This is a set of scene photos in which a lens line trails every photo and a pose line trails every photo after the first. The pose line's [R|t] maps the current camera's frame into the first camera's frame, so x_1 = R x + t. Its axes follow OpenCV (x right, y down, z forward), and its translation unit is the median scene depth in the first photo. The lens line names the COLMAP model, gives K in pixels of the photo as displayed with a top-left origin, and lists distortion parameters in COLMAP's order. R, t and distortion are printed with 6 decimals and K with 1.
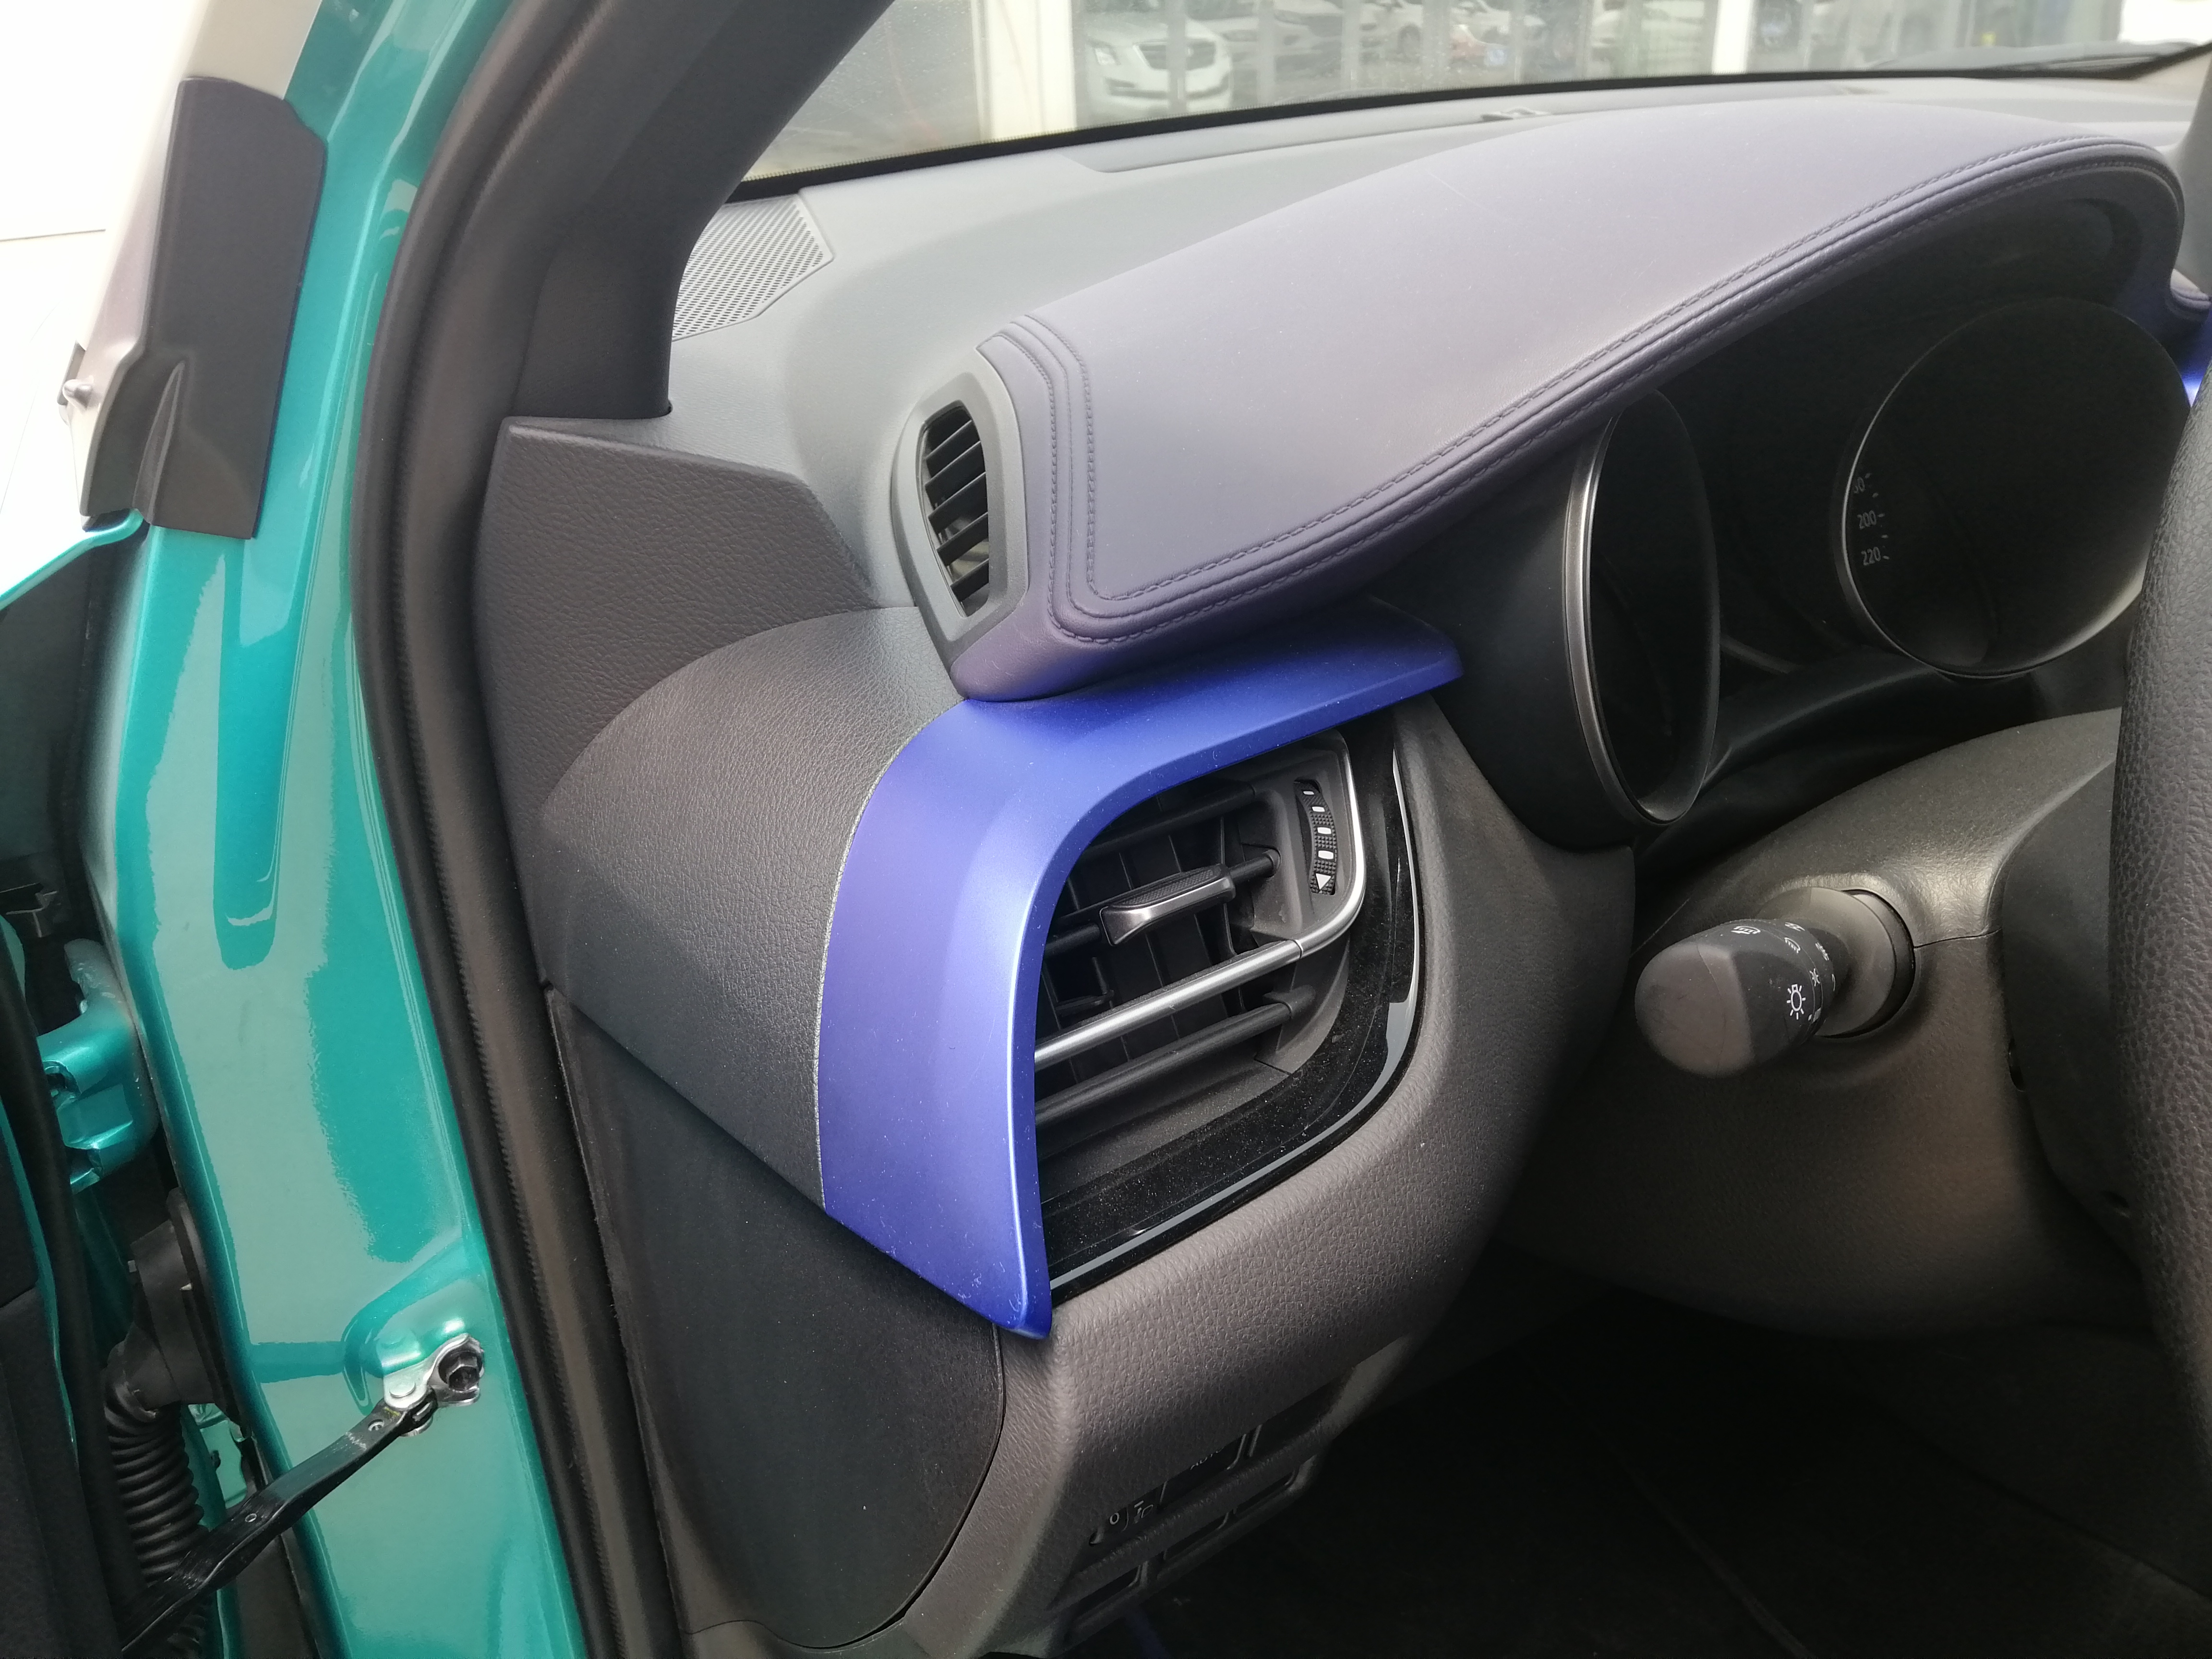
lens RADIAL K [[1681.6, 0, 1128.8], [0, 1681.6, 865.1], [0, 0, 1]] dist [0.039374, -0.050467]
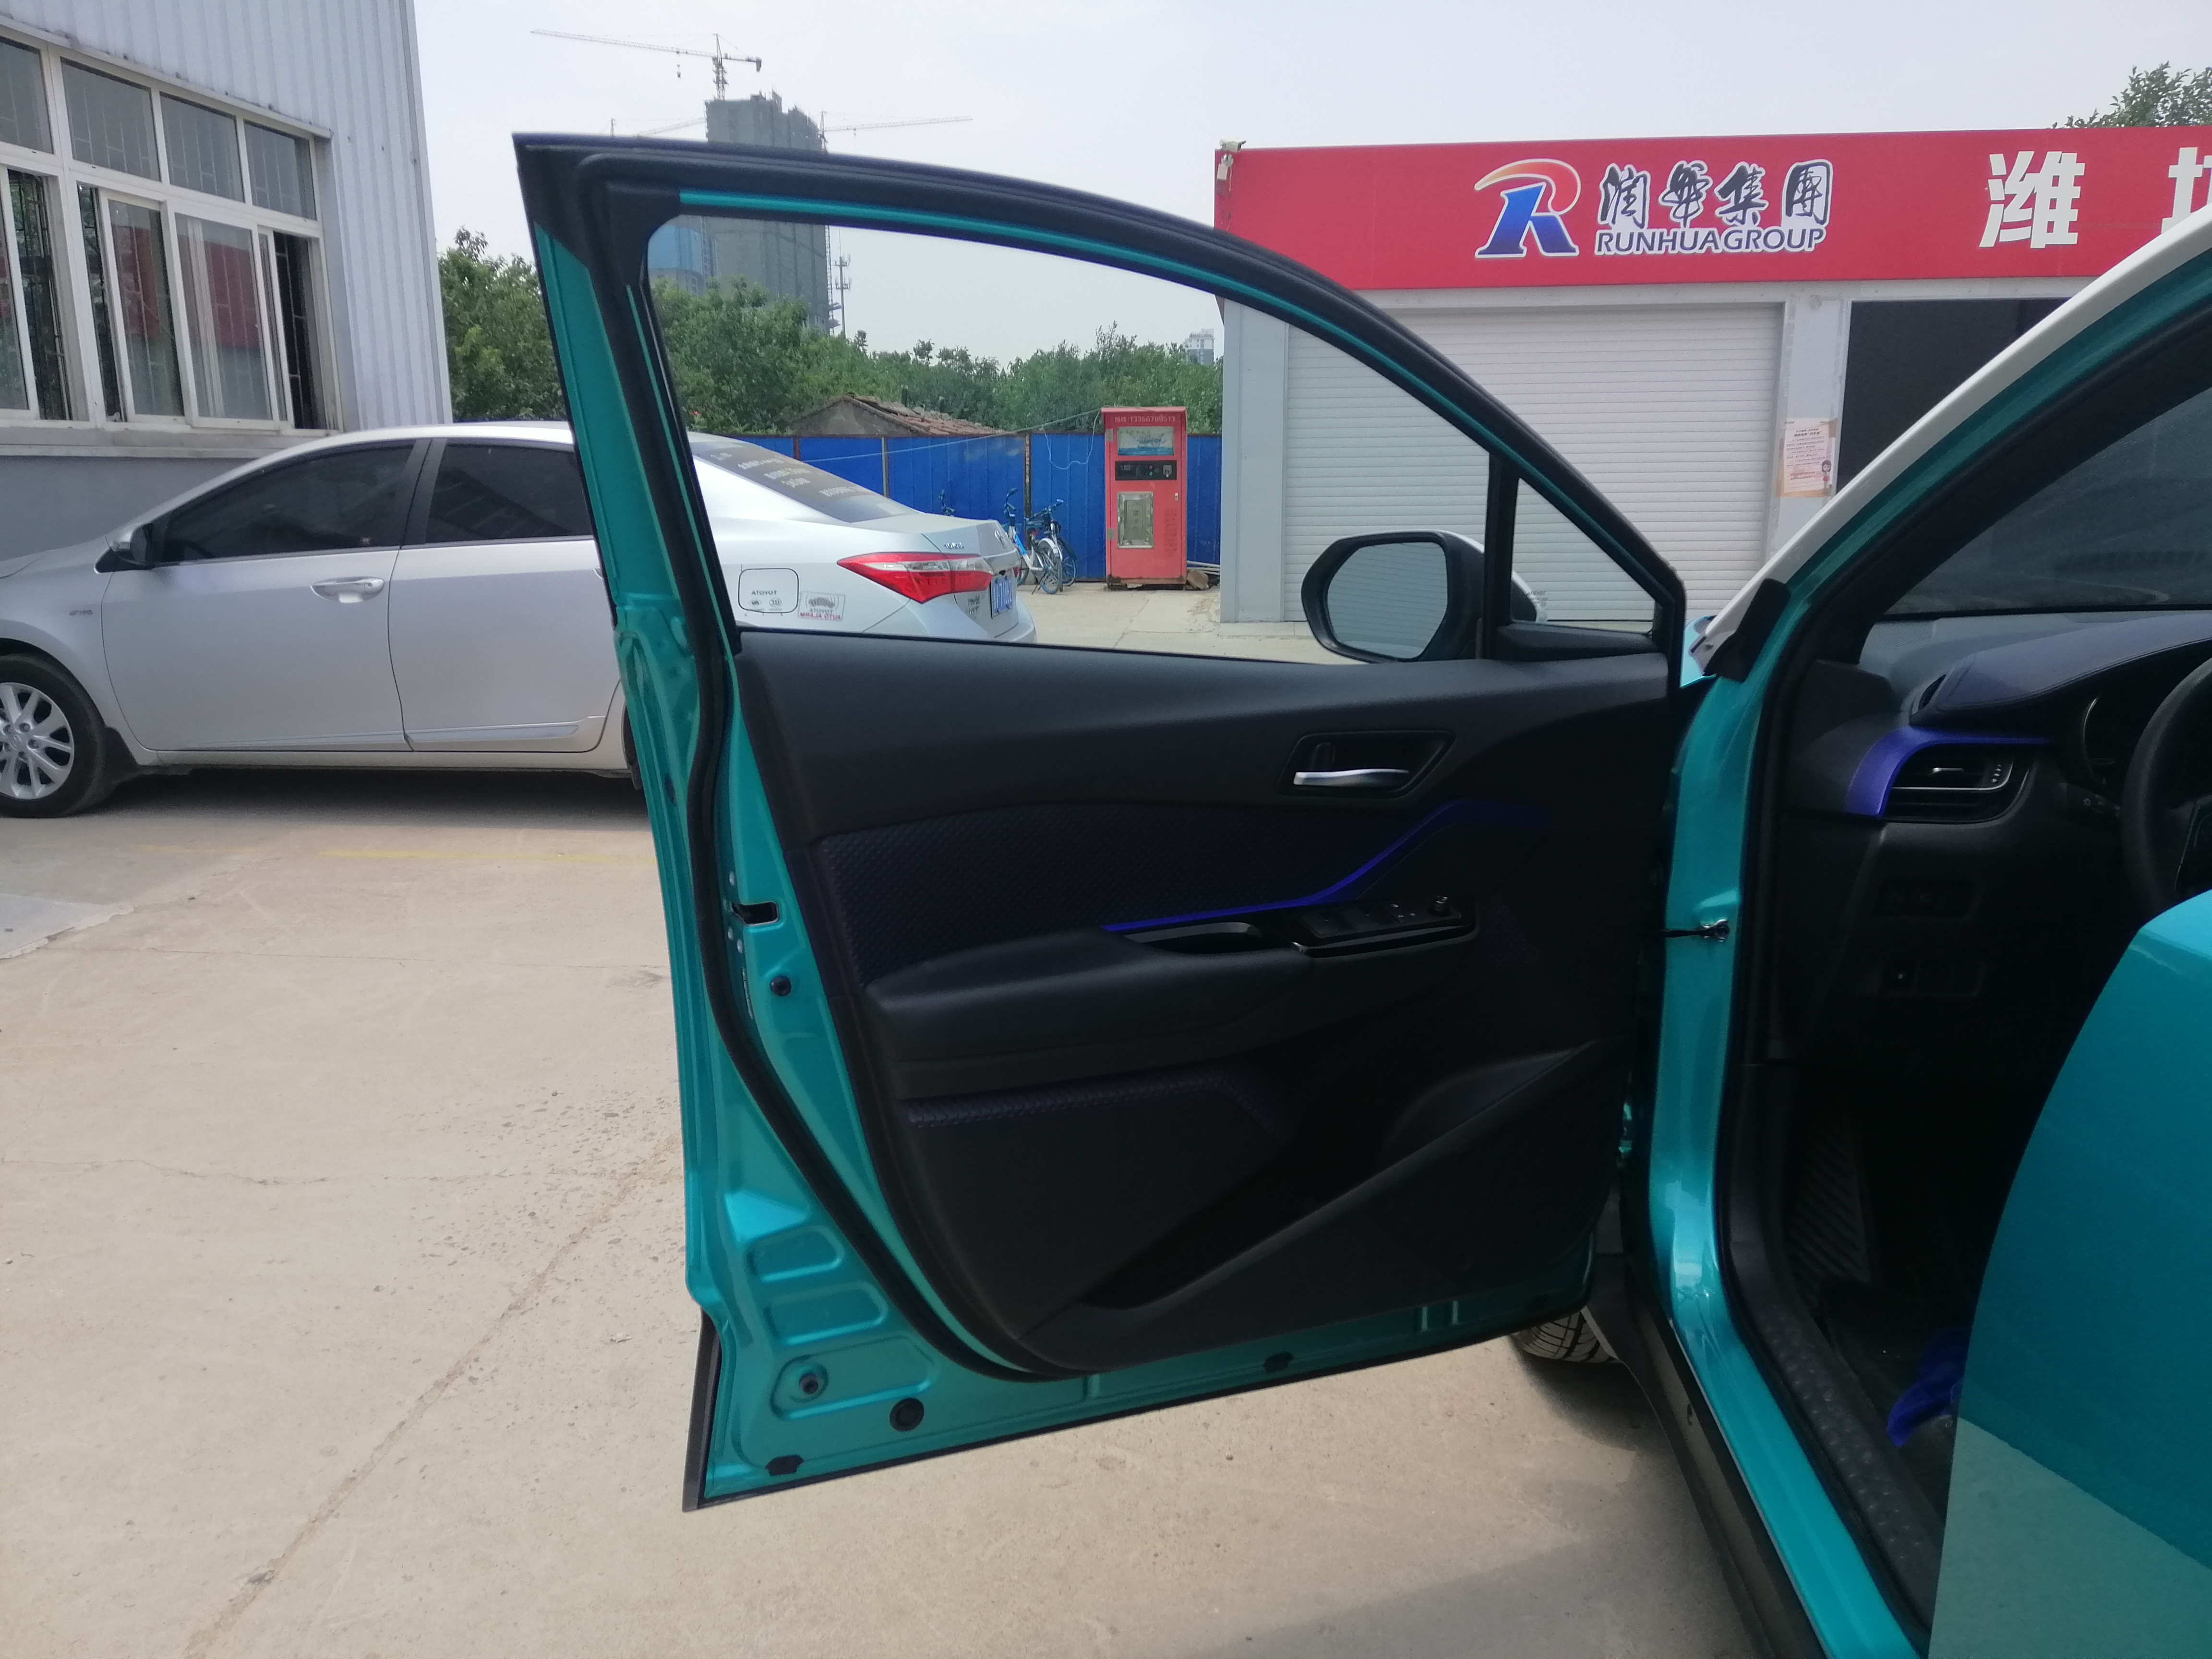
lens RADIAL K [[1681.6, 0, 1134.0], [0, 1681.6, 846.1], [0, 0, 1]] dist [0.039374, -0.050467]
pose [[0.755292, 0.163332, -0.634710, 1.107870], [-0.313969, 0.940261, -0.131656, 1.277435], [0.575289, 0.298718, 0.761452, -3.063587]]
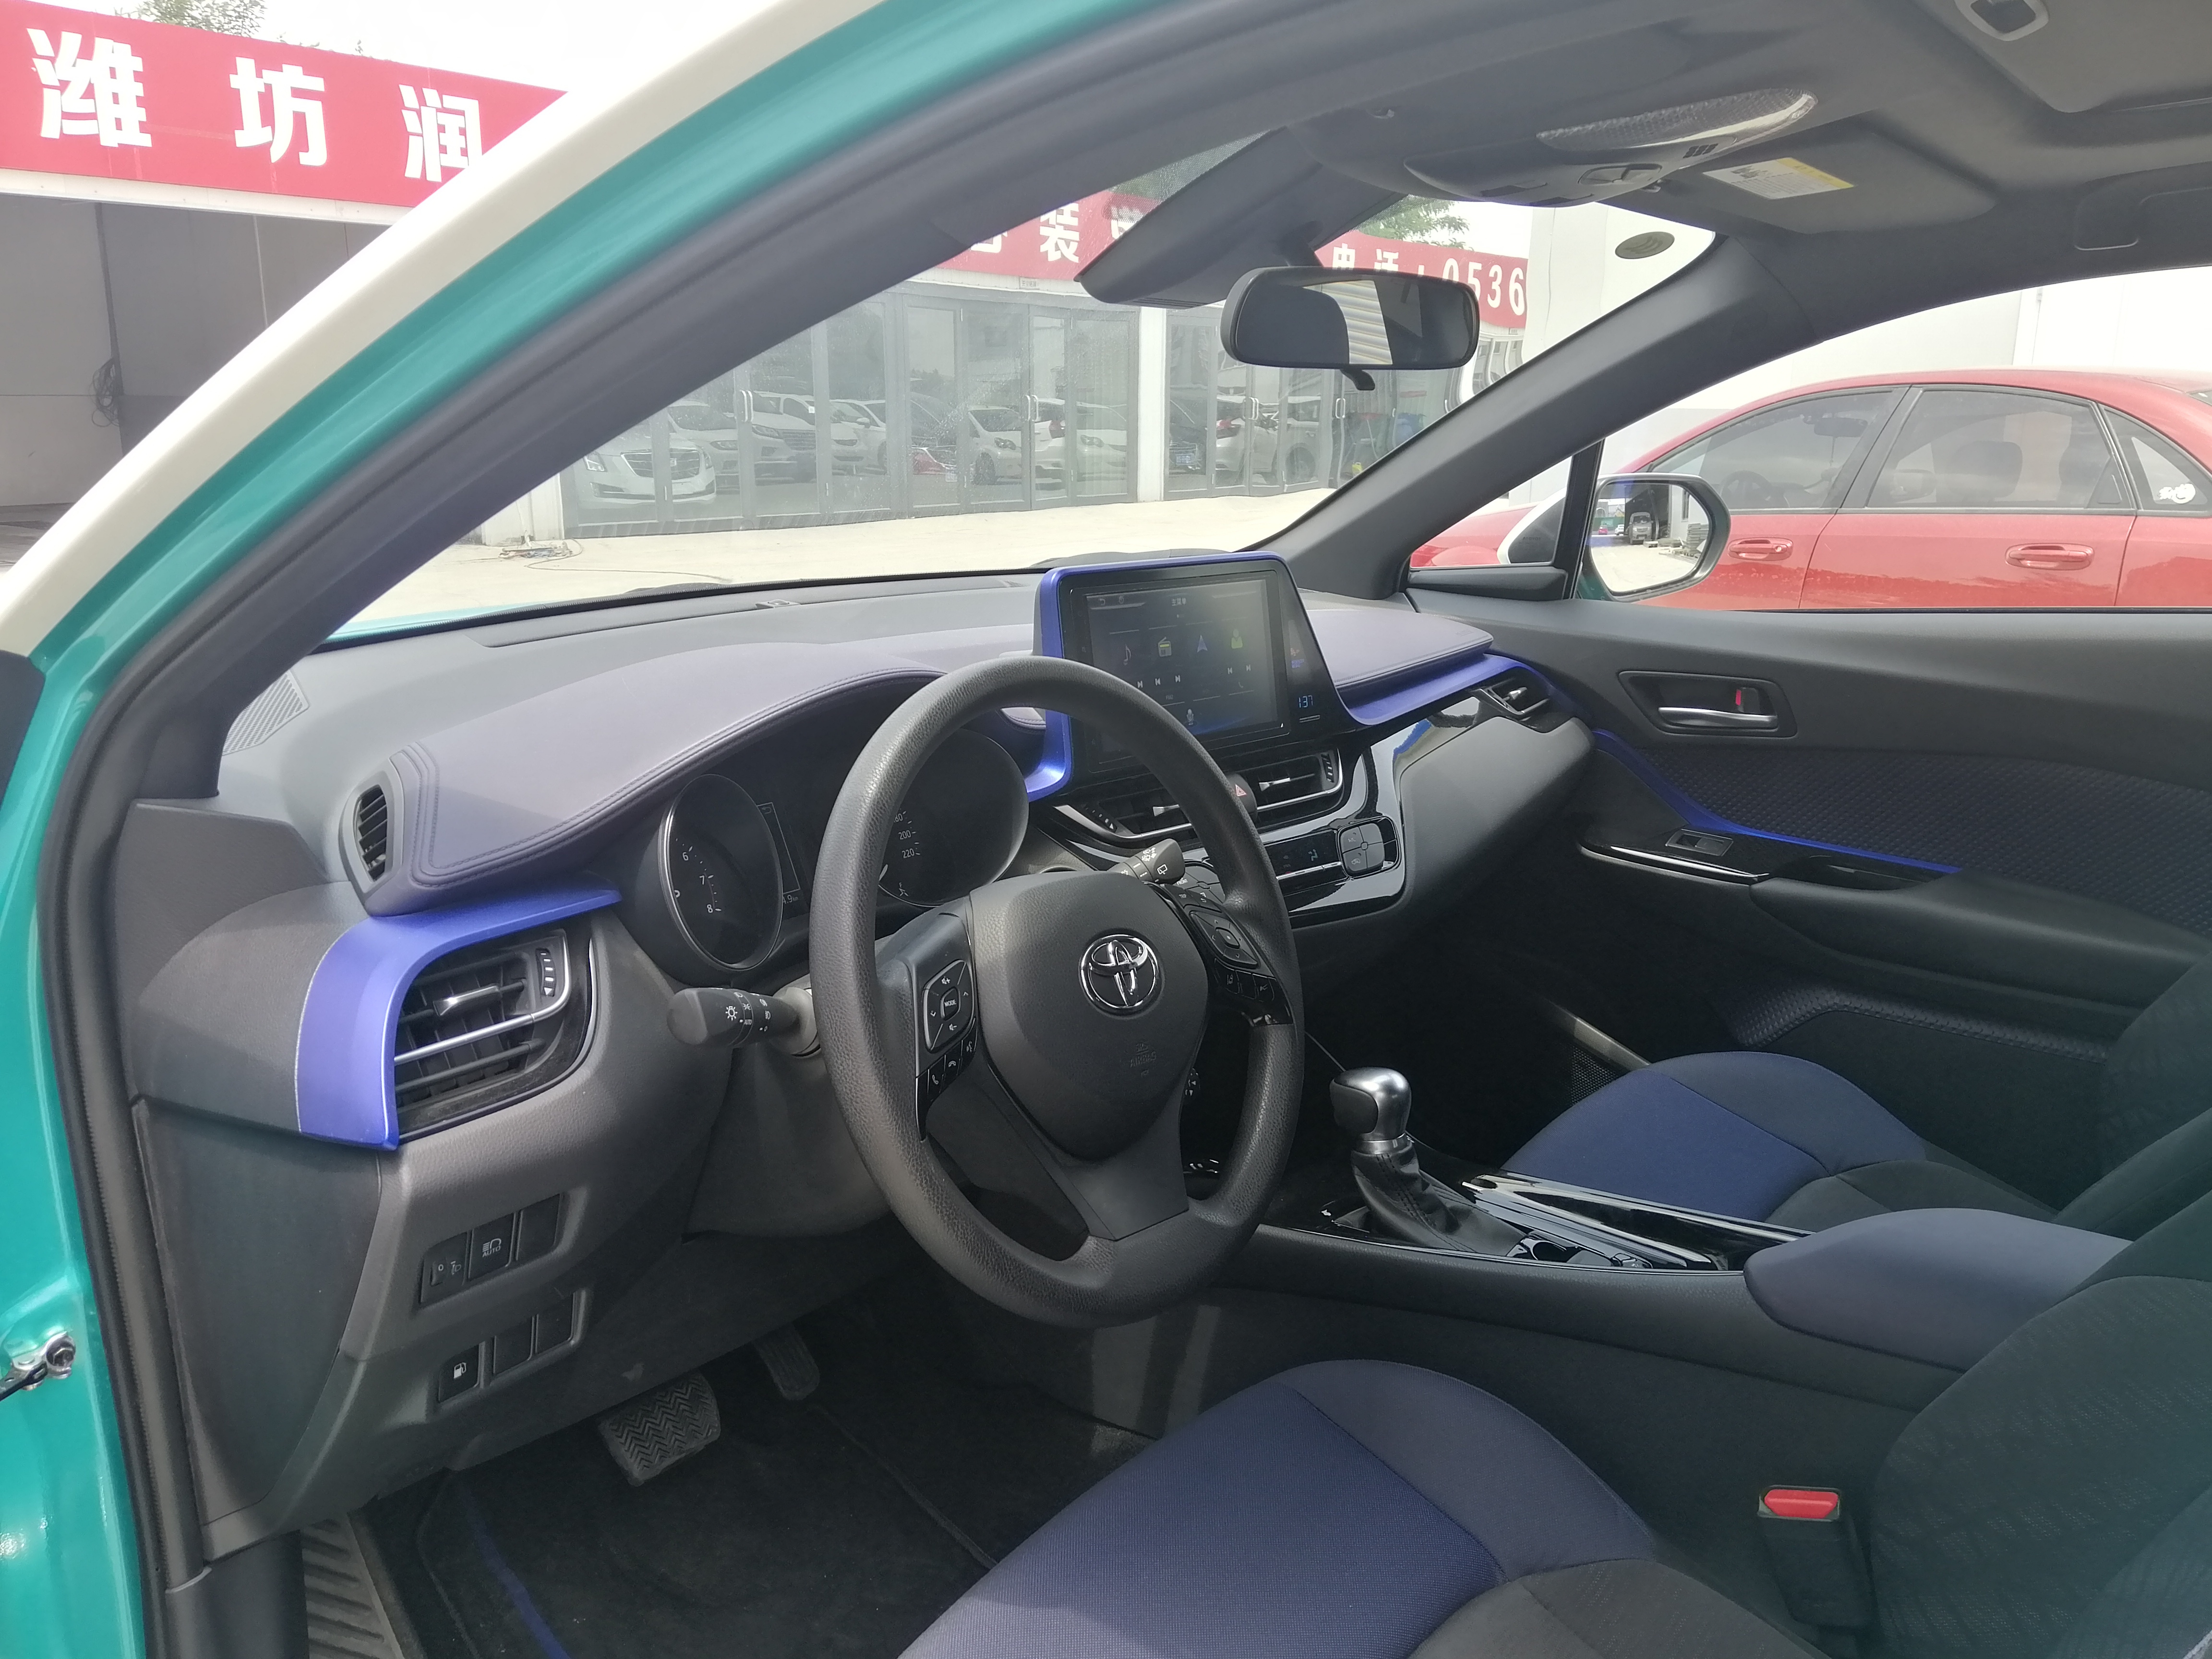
lens RADIAL K [[1681.6, 0, 1113.3], [0, 1681.6, 846.7], [0, 0, 1]] dist [0.039374, -0.050467]
pose [[0.962674, -0.034528, 0.268452, 0.232664], [0.092353, 0.974210, -0.205877, 0.337581], [-0.254420, 0.222984, 0.941036, -1.274620]]
